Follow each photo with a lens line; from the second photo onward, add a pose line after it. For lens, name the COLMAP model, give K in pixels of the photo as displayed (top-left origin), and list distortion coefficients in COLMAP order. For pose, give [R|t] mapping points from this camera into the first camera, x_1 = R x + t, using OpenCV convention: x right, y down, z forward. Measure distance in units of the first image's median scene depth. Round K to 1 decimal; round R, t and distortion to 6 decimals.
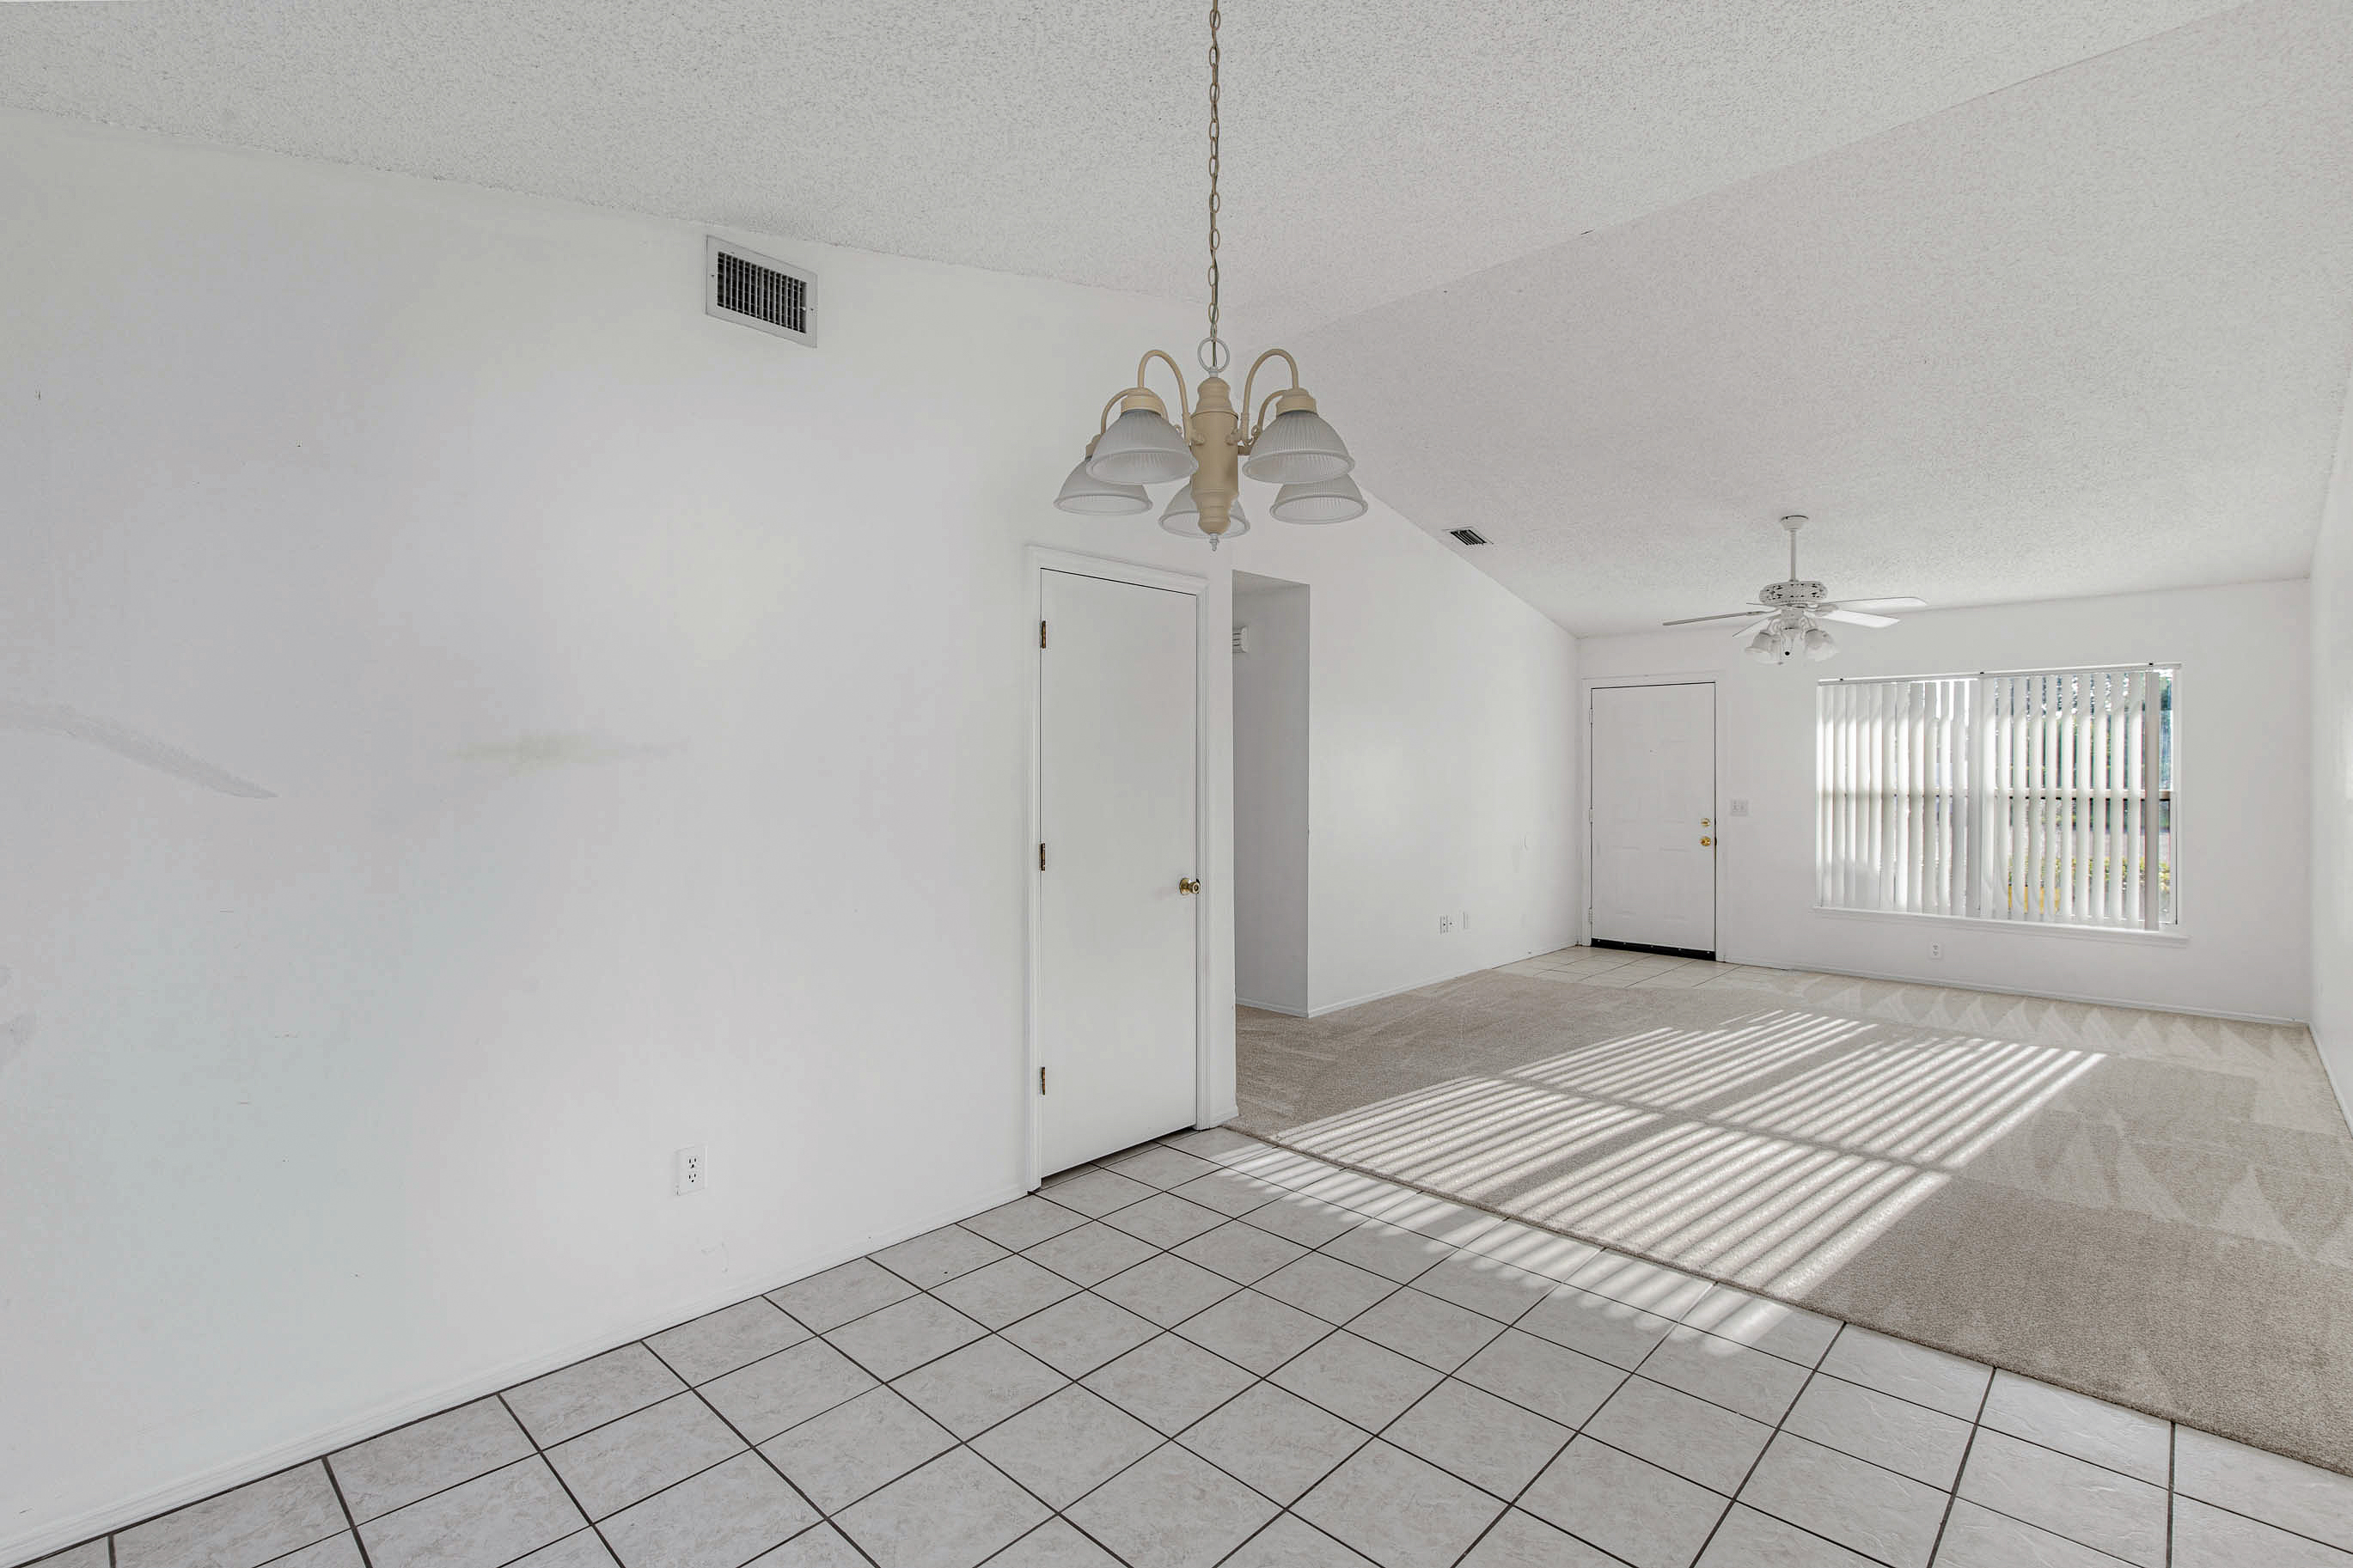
lens RADIAL K [[1071.7, 0, 1183.9], [0, 1071.7, 768.8], [0, 0, 1]] dist [0.002556, 0.000399]
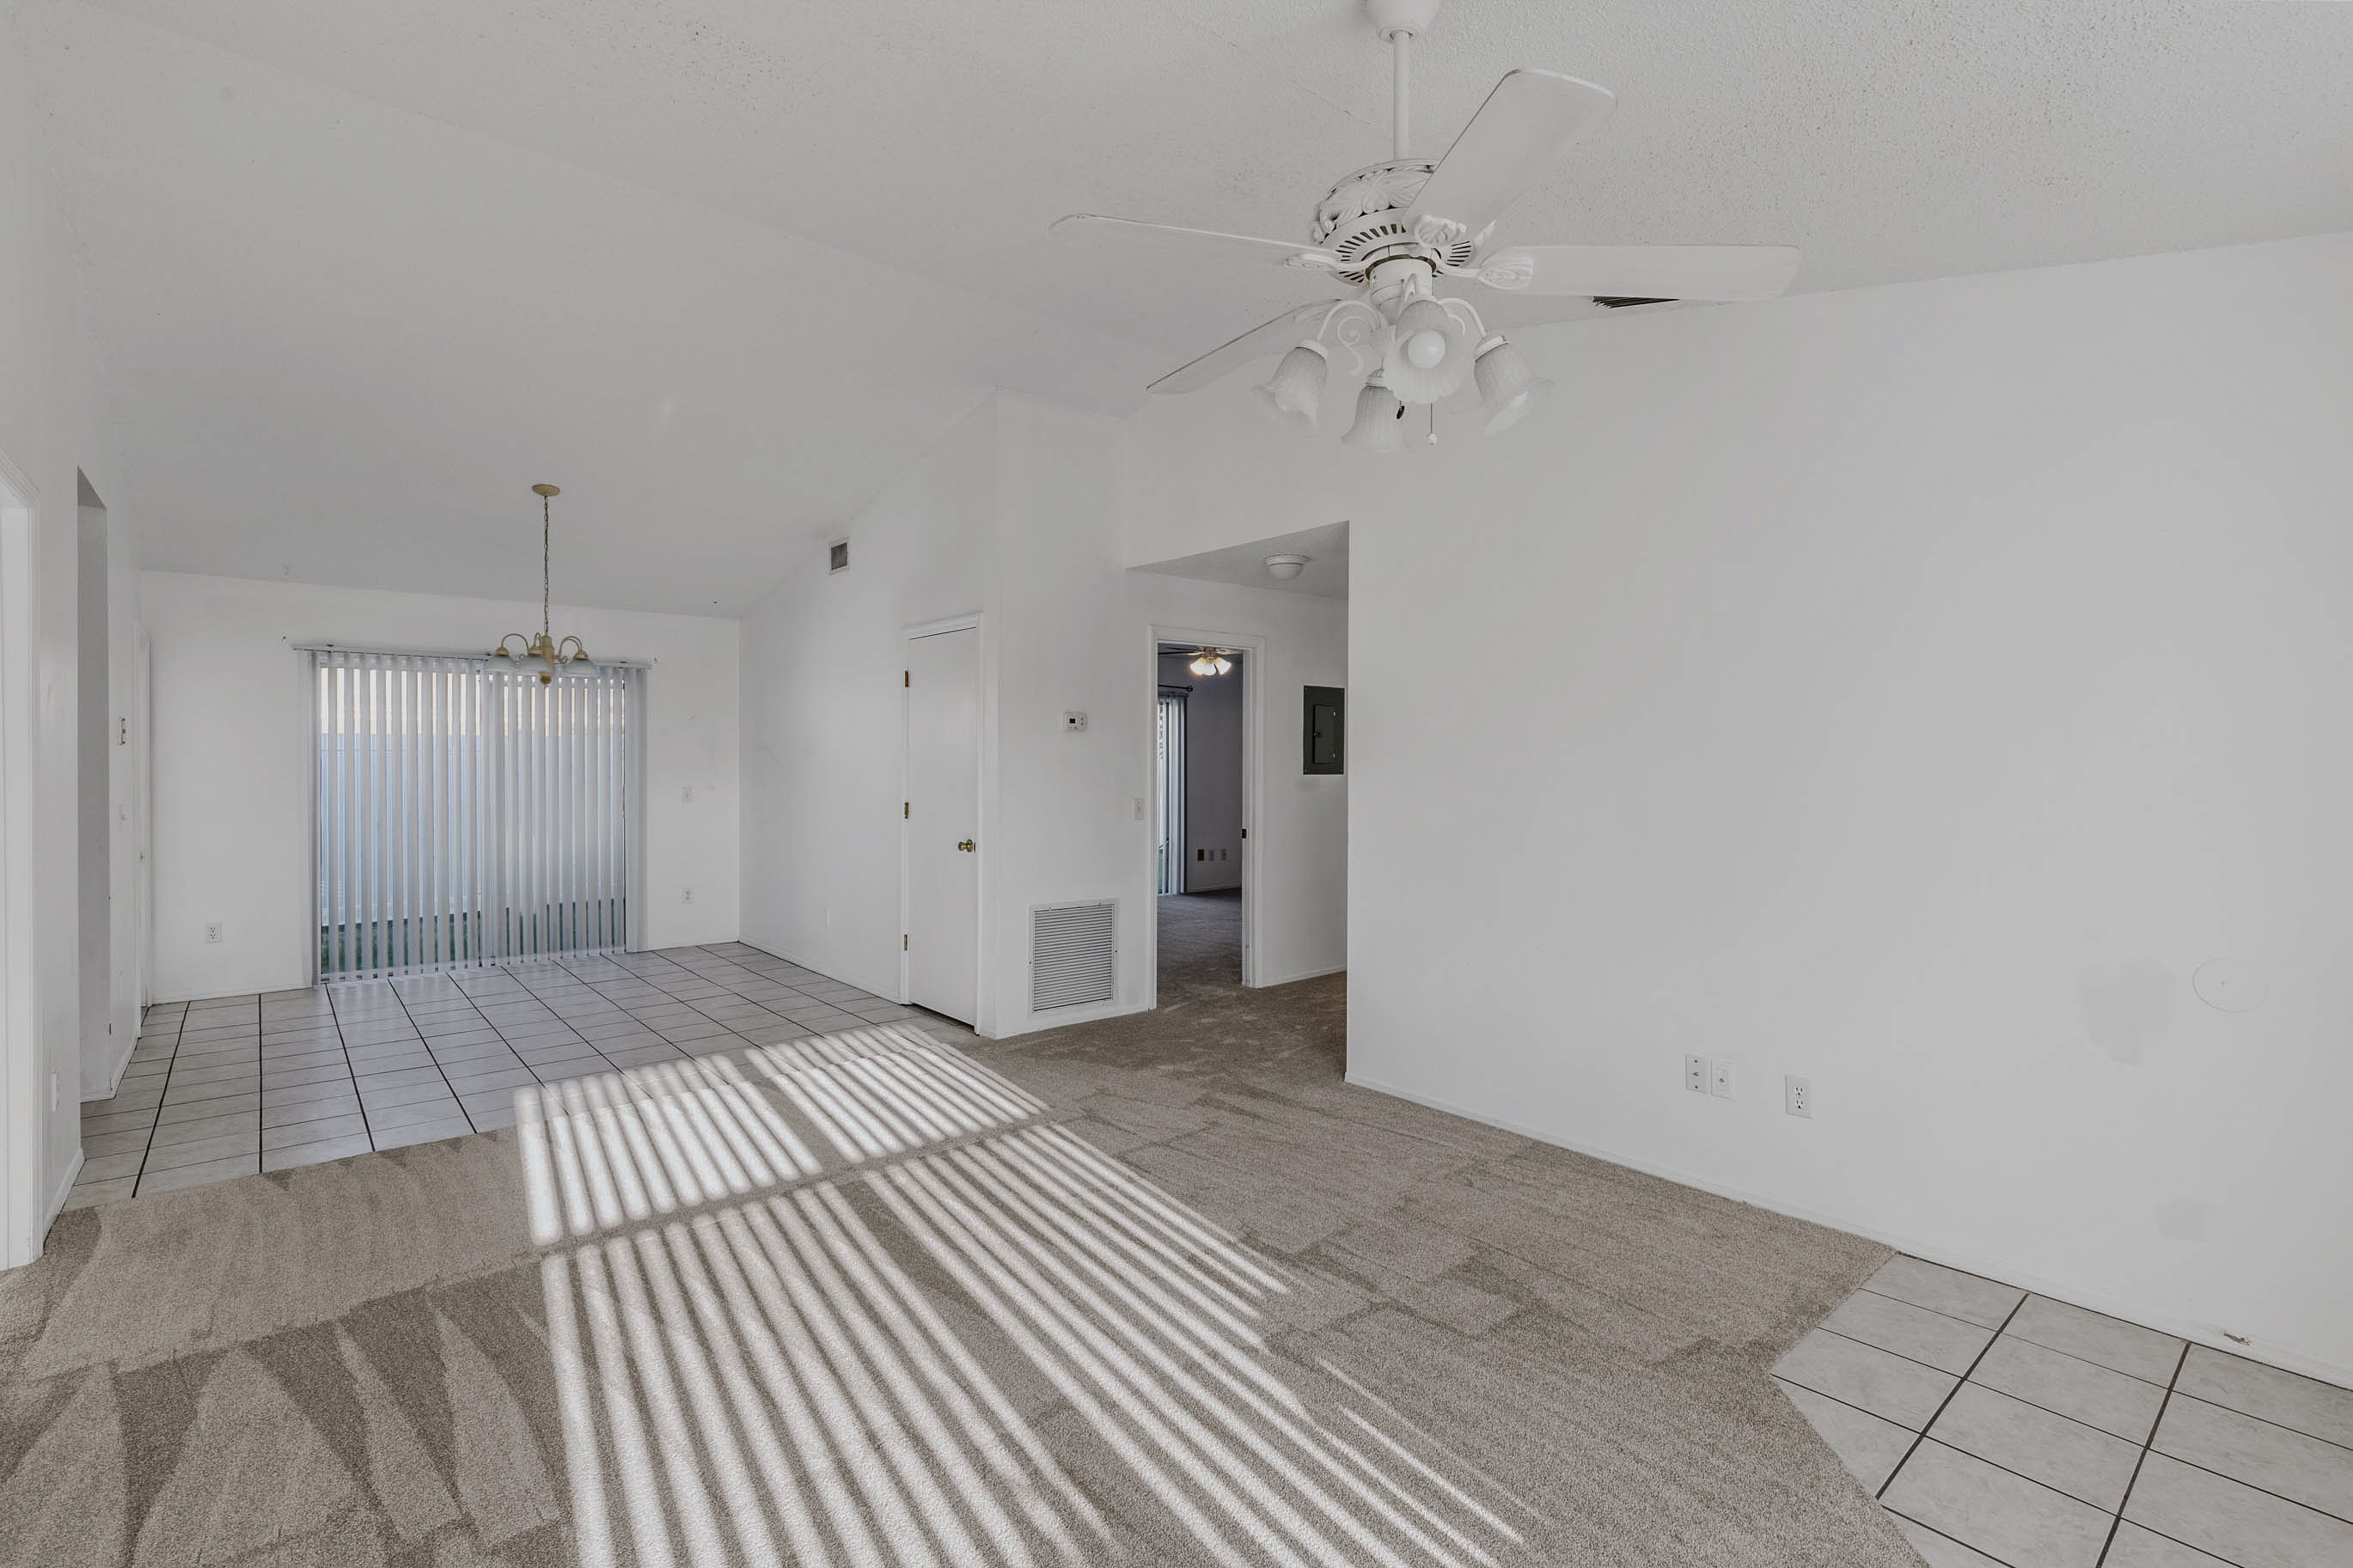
lens RADIAL K [[1071.7, 0, 1183.9], [0, 1071.7, 768.8], [0, 0, 1]] dist [0.002556, 0.000399]
pose [[-0.099231, 0.004482, -0.995054, 1.453851], [-0.004495, 0.999978, 0.004952, 0.005927], [0.995054, 0.004964, -0.099209, 1.545106]]
